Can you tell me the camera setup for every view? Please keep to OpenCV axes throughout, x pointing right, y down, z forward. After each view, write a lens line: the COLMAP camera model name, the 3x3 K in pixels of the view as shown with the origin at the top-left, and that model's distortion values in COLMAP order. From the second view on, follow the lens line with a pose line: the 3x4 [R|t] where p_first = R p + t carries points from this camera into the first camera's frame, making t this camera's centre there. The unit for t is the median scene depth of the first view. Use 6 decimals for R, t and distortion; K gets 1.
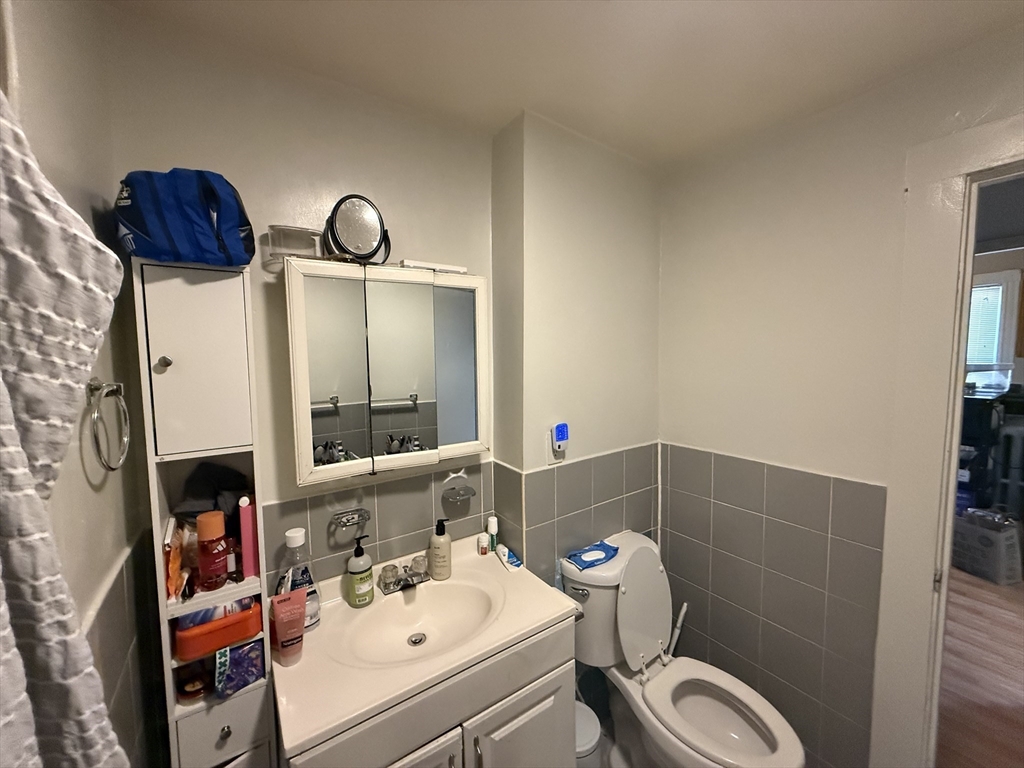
lens RADIAL K [[407.6, 0, 510.2], [0, 407.6, 382.5], [0, 0, 1]] dist [0.000183, 0.000525]
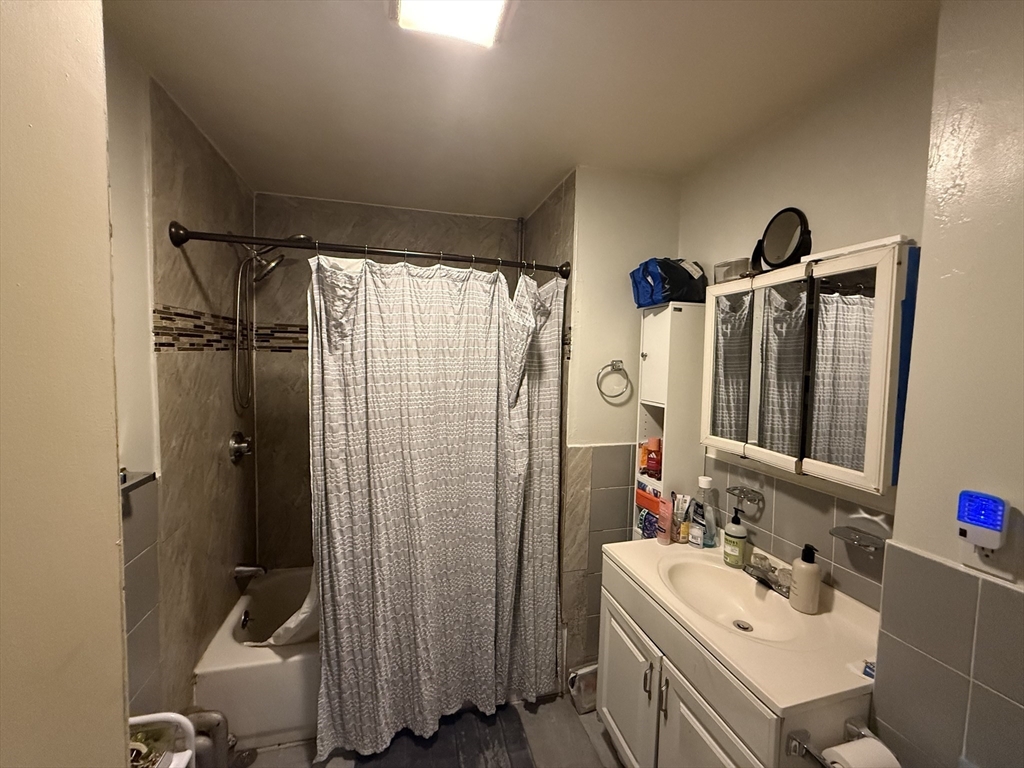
lens RADIAL K [[407.6, 0, 510.2], [0, 407.6, 382.5], [0, 0, 1]] dist [0.000183, 0.000525]
pose [[-0.315384, 0.064488, -0.946770, 0.917370], [-0.091208, 0.991010, 0.097884, -0.036675], [0.944571, 0.117224, -0.306667, 0.688631]]
